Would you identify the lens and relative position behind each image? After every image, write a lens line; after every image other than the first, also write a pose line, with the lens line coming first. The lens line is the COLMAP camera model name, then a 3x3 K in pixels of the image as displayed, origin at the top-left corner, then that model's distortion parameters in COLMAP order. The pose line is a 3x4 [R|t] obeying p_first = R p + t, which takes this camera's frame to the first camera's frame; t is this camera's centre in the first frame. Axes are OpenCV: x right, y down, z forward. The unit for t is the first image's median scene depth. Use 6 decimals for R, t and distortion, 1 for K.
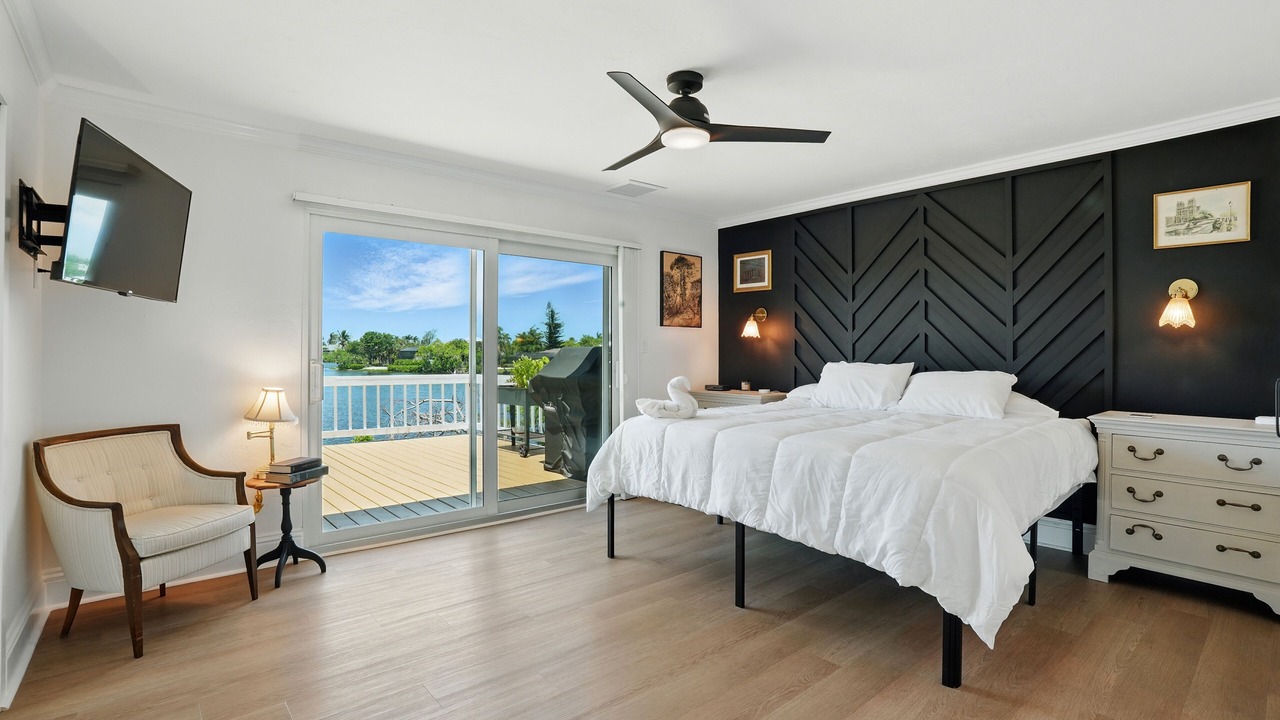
lens RADIAL K [[603.9, 0, 634.8], [0, 603.9, 347.7], [0, 0, 1]] dist [-0.071058, 0.029465]
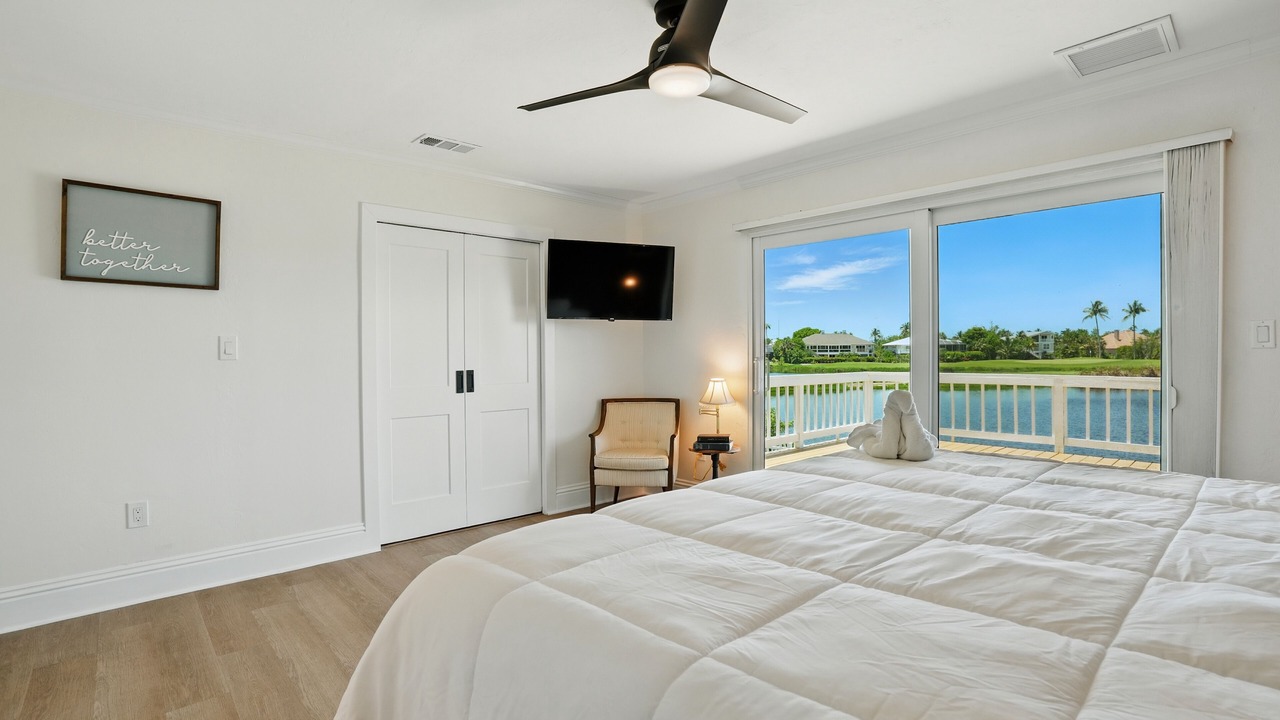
lens RADIAL K [[603.9, 0, 634.8], [0, 603.9, 347.7], [0, 0, 1]] dist [-0.071058, 0.029465]
pose [[0.036816, -0.004231, -0.999313, 0.683103], [0.024392, 0.999697, -0.003334, -0.001000], [0.999024, -0.024252, 0.036909, 0.706200]]
